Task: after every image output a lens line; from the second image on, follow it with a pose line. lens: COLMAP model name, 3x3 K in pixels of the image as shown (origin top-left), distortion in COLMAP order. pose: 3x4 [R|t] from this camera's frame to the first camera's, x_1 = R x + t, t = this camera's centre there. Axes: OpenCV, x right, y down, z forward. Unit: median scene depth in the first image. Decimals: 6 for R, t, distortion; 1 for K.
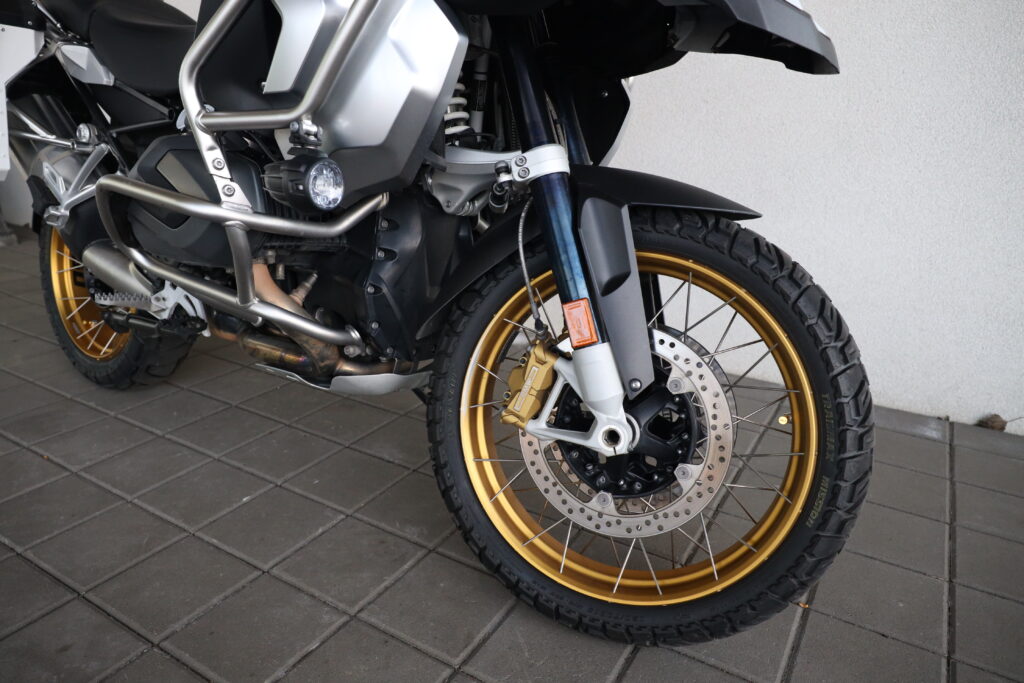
lens RADIAL K [[692.2, 0, 512.0], [0, 692.2, 341.5], [0, 0, 1]] dist [-0.004768, -0.000890]
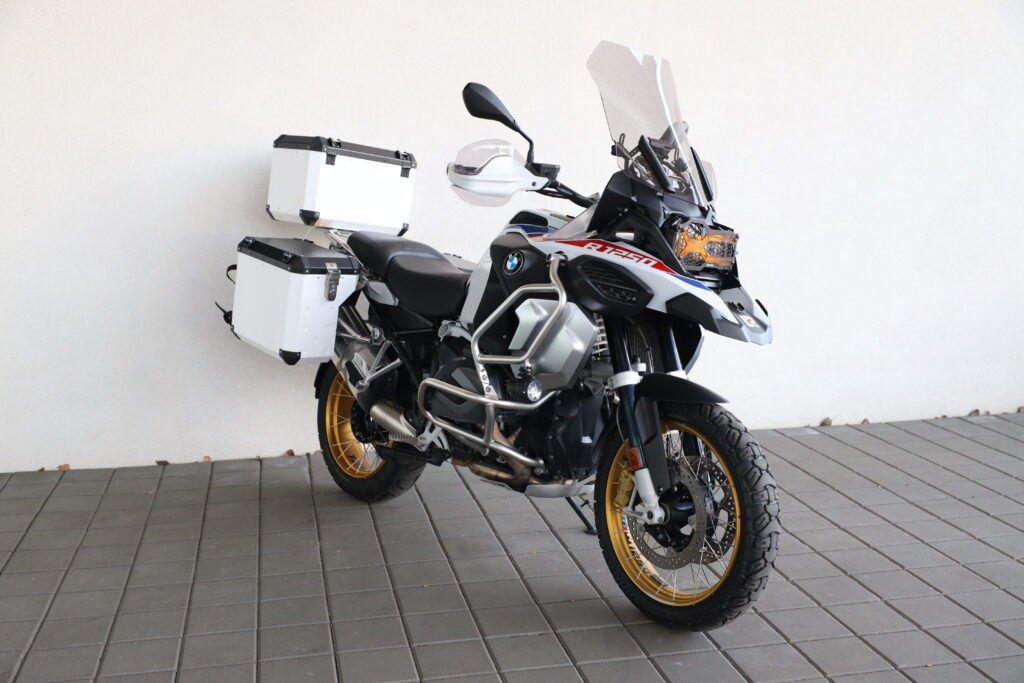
lens RADIAL K [[1088.0, 0, 512.0], [0, 1088.0, 341.5], [0, 0, 1]] dist [0.002120, -0.000181]
pose [[0.975004, 0.010503, -0.221938, 0.369221], [-0.045845, 0.986897, -0.154701, 0.139099], [0.217405, 0.161009, 0.962710, -2.035498]]
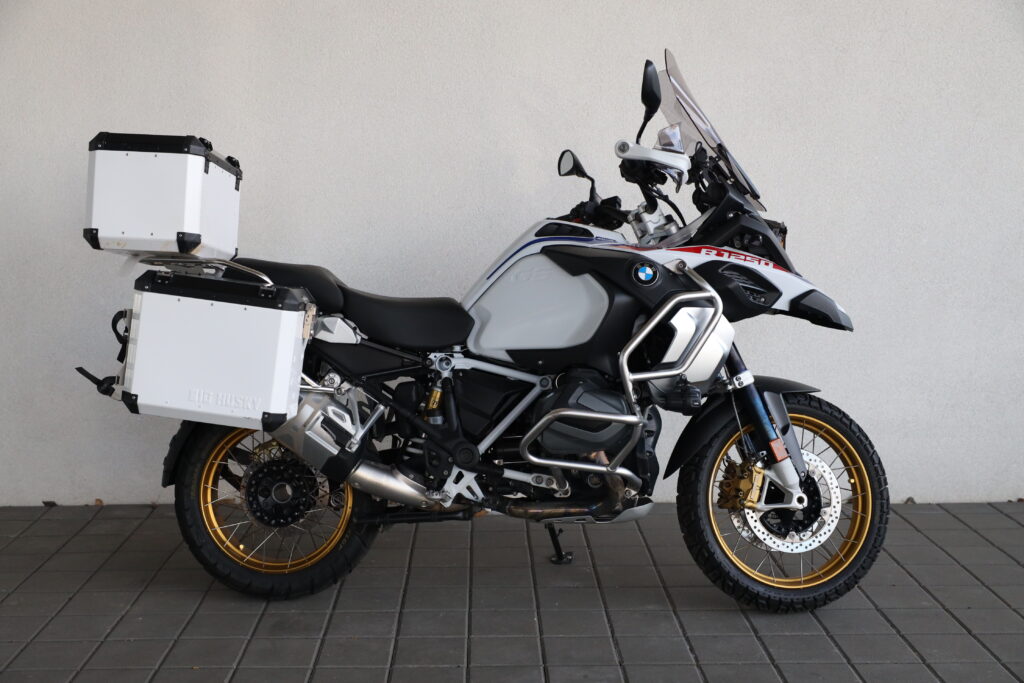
lens RADIAL K [[1240.6, 0, 515.9], [0, 1240.6, 352.8], [0, 0, 1]] dist [0.000831, -0.000603]
pose [[0.840210, -0.096654, 0.533577, -2.360716], [0.192525, 0.973052, -0.126902, 0.011403], [-0.506932, 0.209351, 0.836177, -1.689400]]
